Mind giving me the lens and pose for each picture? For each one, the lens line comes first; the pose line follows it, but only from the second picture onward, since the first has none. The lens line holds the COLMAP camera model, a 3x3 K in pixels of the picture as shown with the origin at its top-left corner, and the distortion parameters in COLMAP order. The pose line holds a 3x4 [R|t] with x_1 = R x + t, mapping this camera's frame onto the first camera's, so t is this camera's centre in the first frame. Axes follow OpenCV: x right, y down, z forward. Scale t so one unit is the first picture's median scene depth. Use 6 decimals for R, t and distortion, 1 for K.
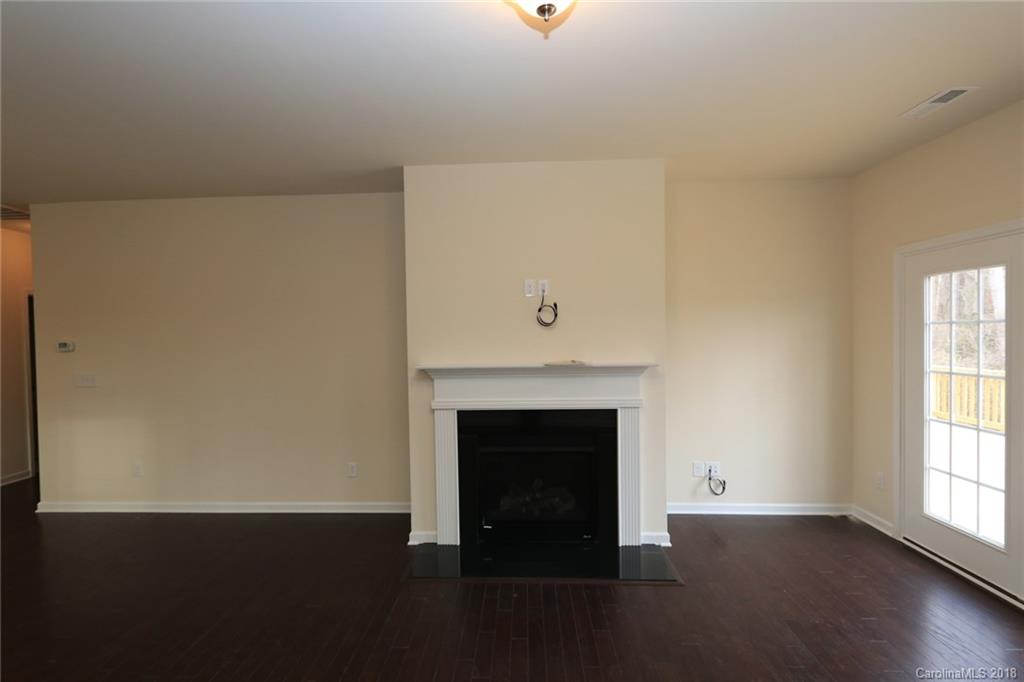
lens RADIAL K [[463.9, 0, 512.0], [0, 463.9, 341.0], [0, 0, 1]] dist [-0.001141, -0.000304]
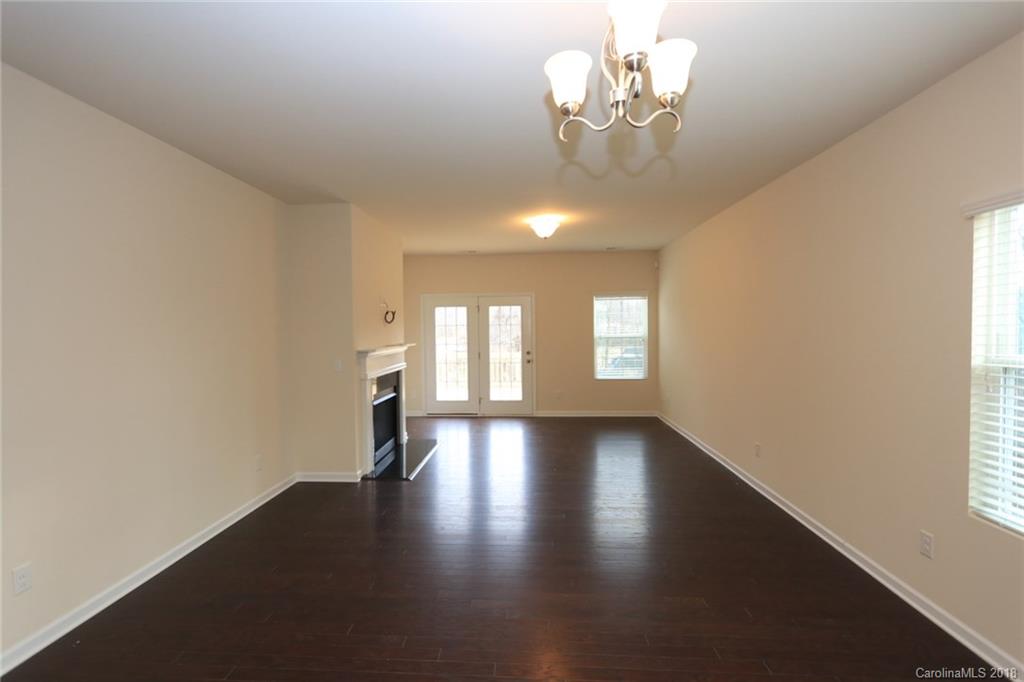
lens RADIAL K [[463.9, 0, 512.0], [0, 463.9, 341.0], [0, 0, 1]] dist [-0.001141, -0.000304]
pose [[0.009337, -0.019532, 0.999766, -1.610419], [0.029045, 0.999393, 0.019253, 0.008668], [-0.999535, 0.028858, 0.009899, 0.541921]]
